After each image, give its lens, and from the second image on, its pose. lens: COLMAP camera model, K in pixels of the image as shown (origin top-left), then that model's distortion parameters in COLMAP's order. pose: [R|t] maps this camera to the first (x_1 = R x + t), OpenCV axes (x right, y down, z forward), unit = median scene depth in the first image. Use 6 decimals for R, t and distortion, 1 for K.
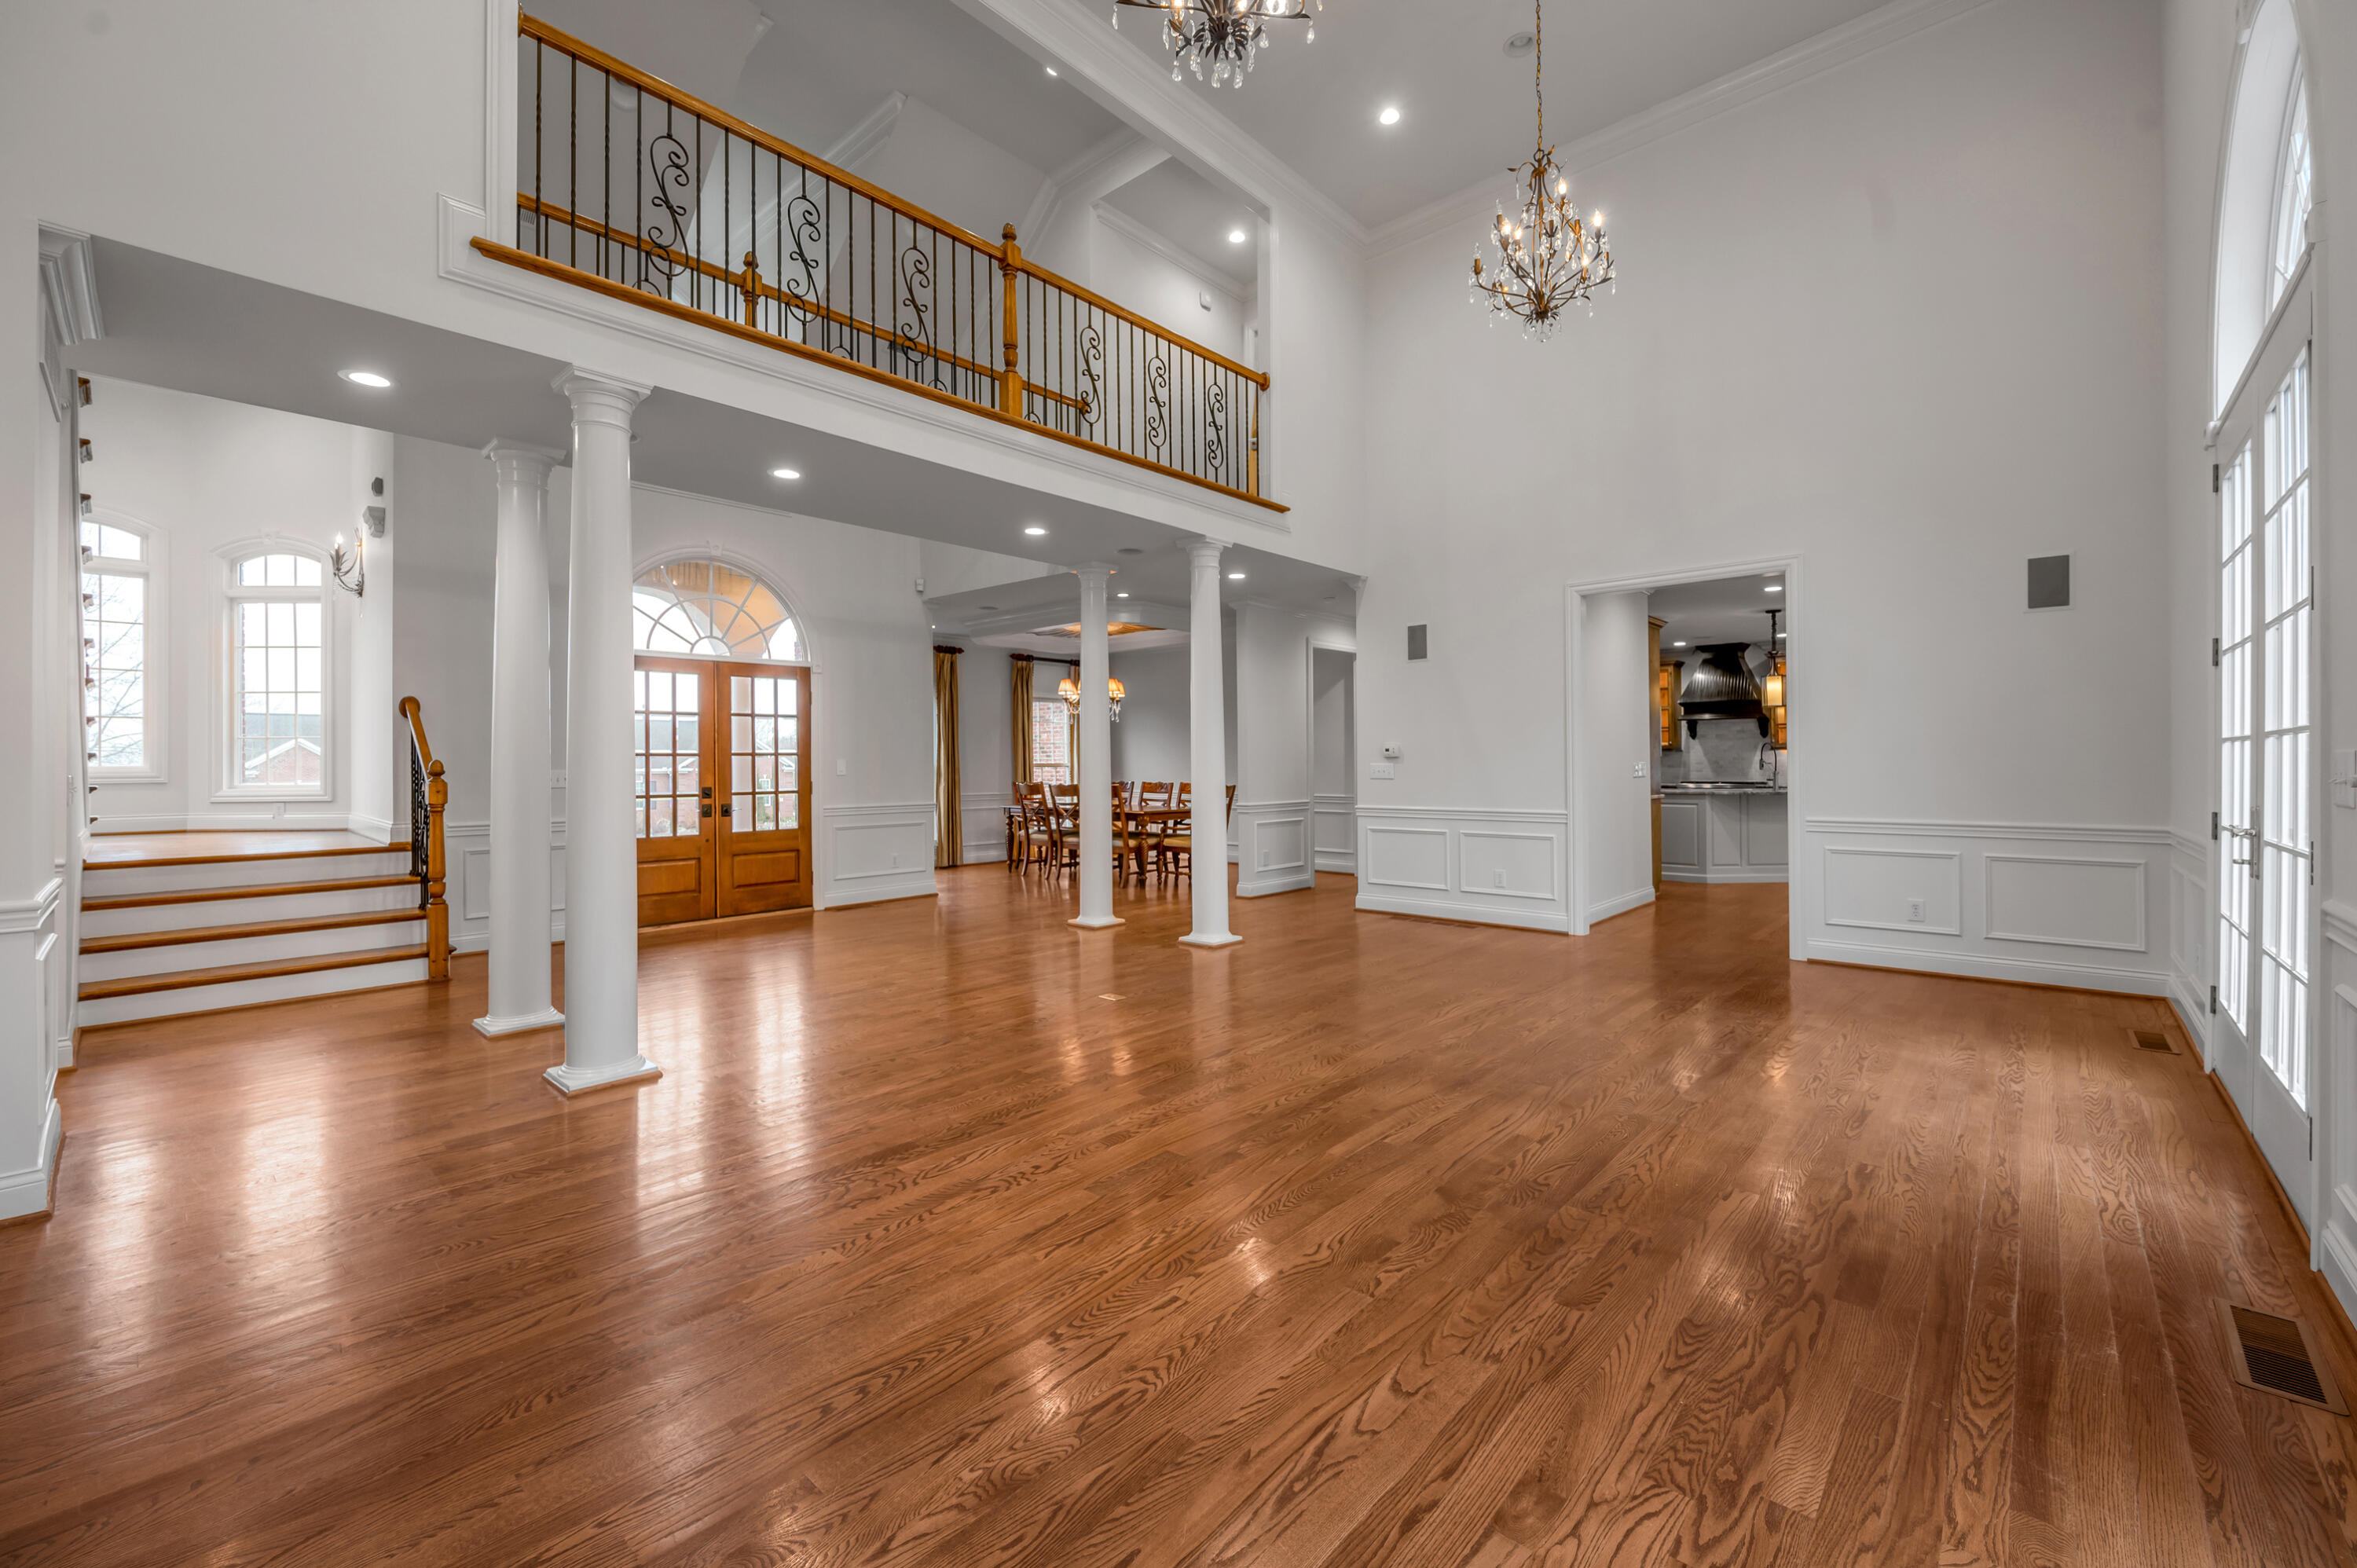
lens RADIAL K [[946.6, 0, 1173.5], [0, 946.6, 765.0], [0, 0, 1]] dist [-0.000758, -0.000071]
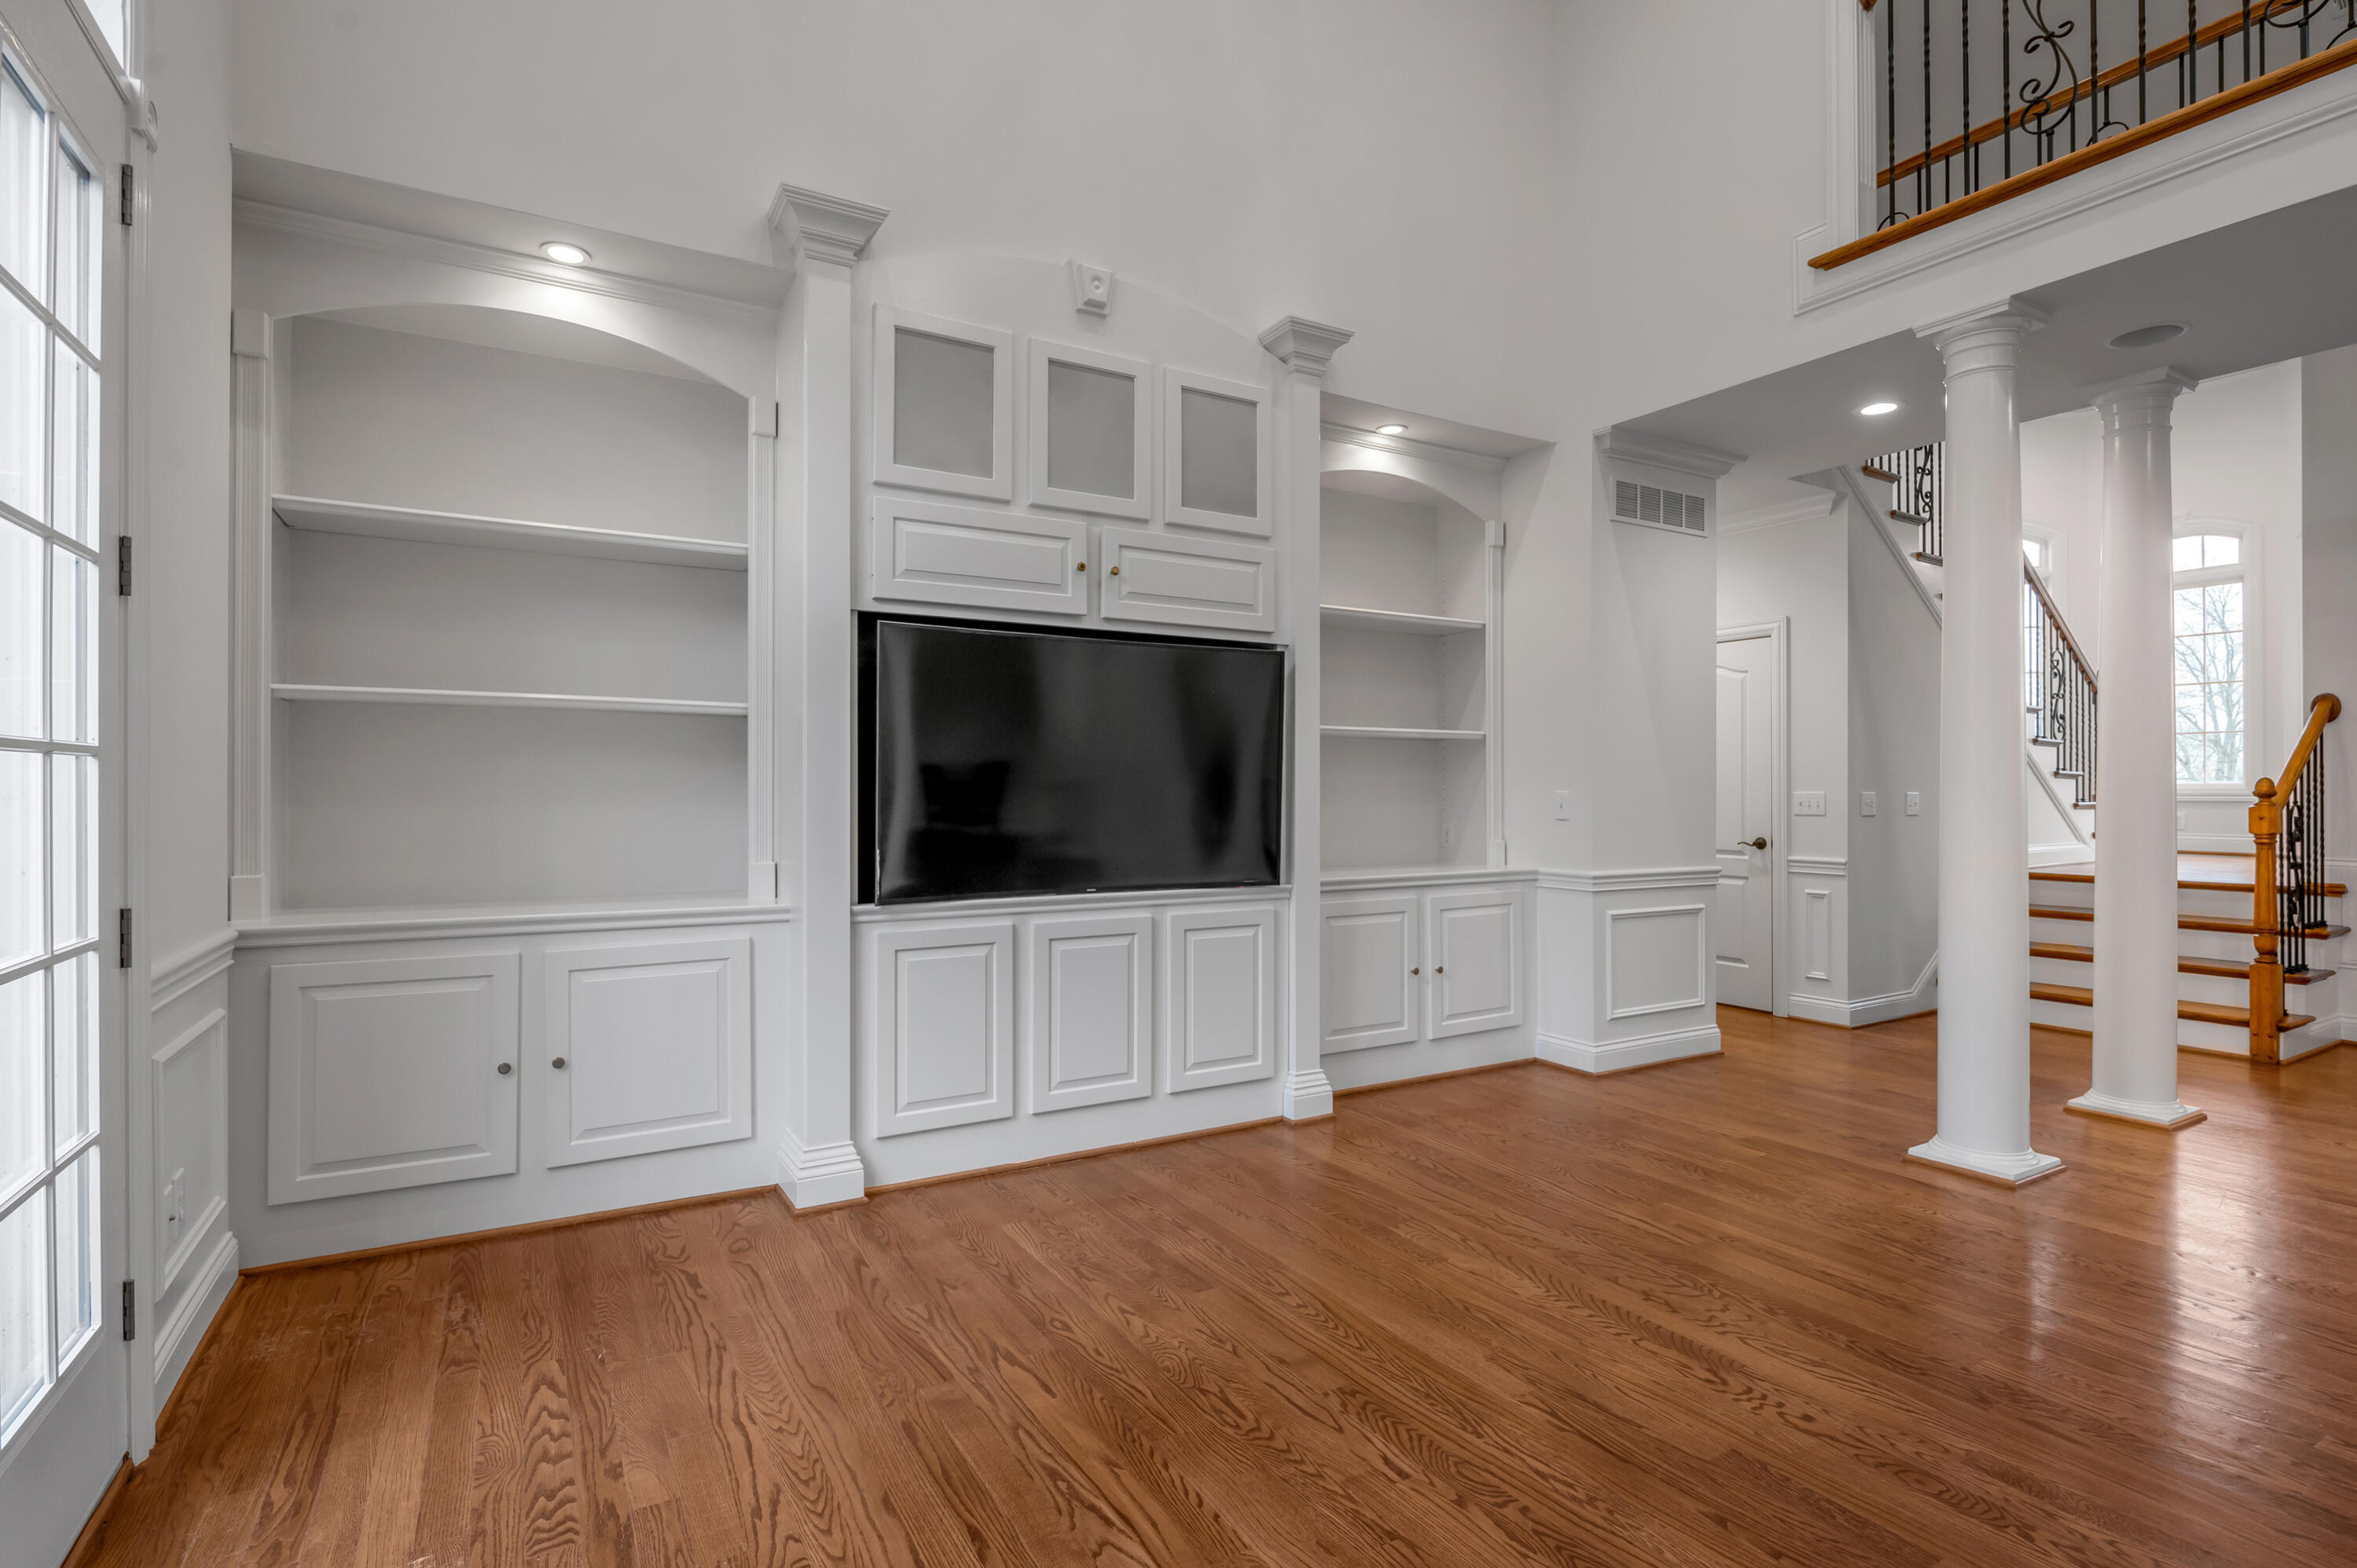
lens RADIAL K [[1124.8, 0, 1178.5], [0, 1124.8, 784.0], [0, 0, 1]] dist [-0.003391, -0.000316]
pose [[-0.285471, 0.003699, -0.958380, 0.524365], [0.000498, 0.999993, 0.003711, -0.004258], [0.958387, 0.000583, -0.285471, 0.607206]]
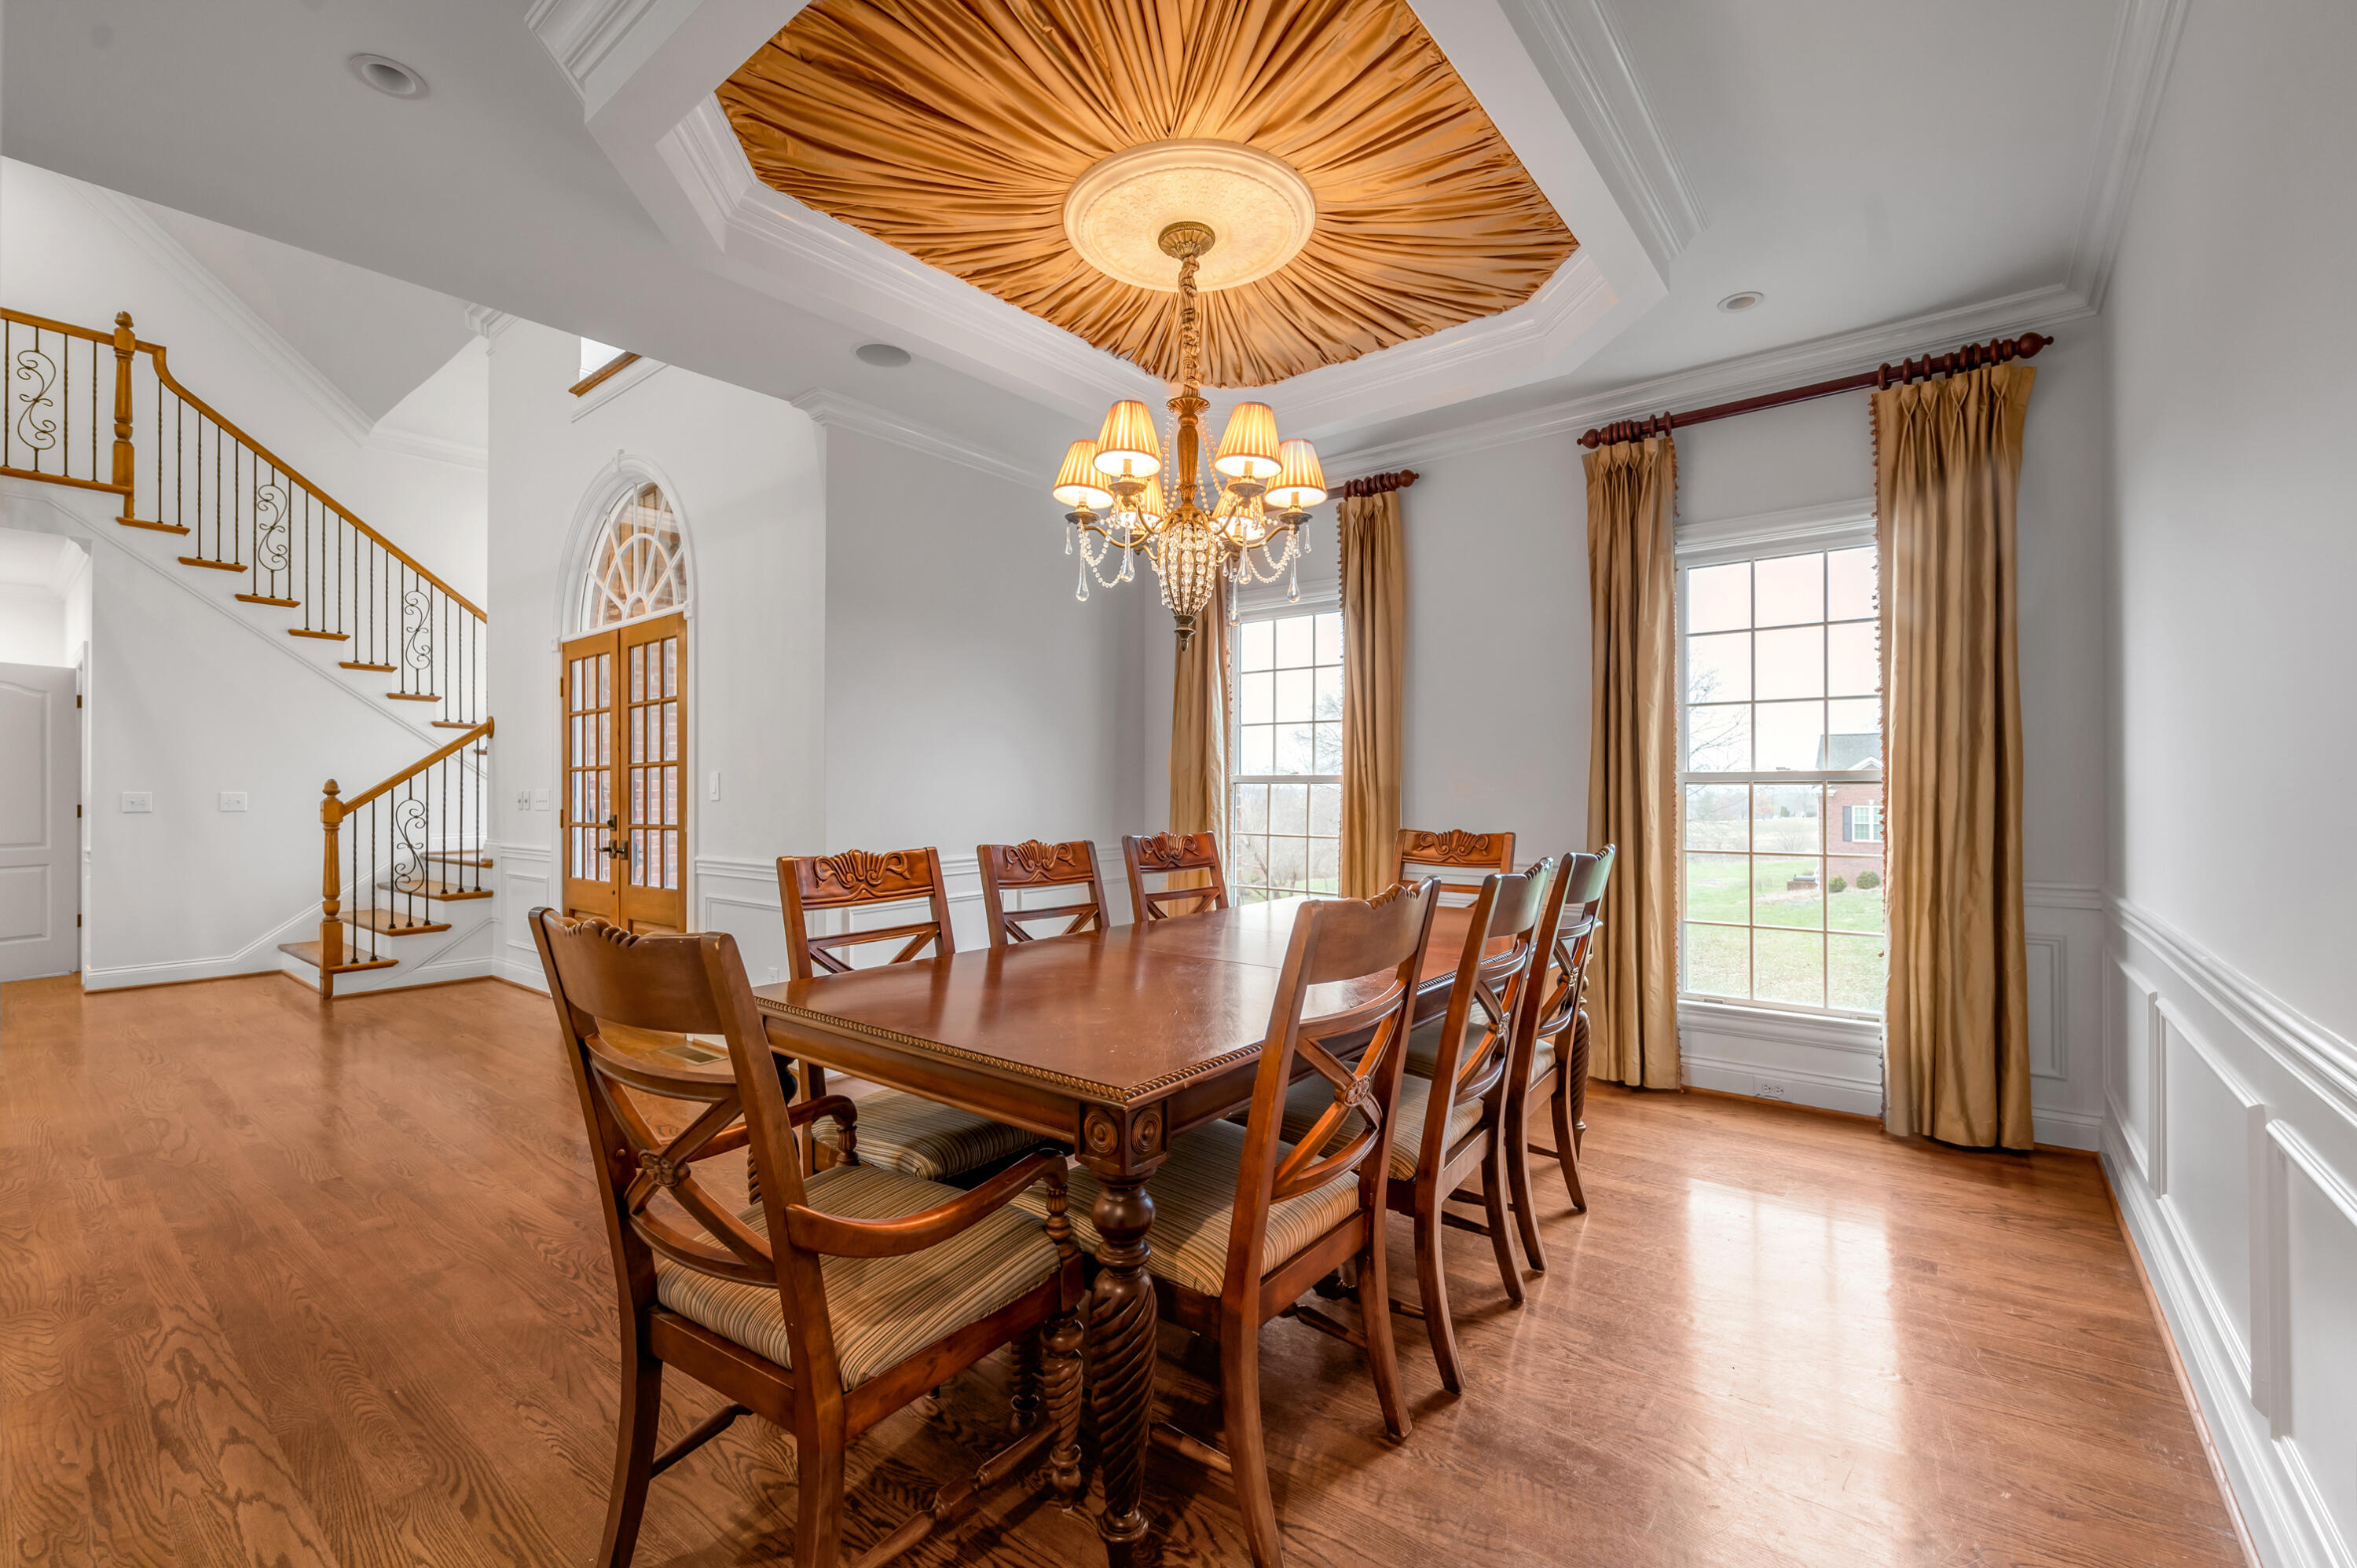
lens RADIAL K [[976.9, 0, 1178.5], [0, 976.9, 784.0], [0, 0, 1]] dist [-0.004792, -0.000395]
pose [[0.069917, 0.002174, -0.997550, 0.473192], [0.004003, 0.999989, 0.002460, 0.001896], [0.997545, -0.004165, 0.069907, 2.665863]]
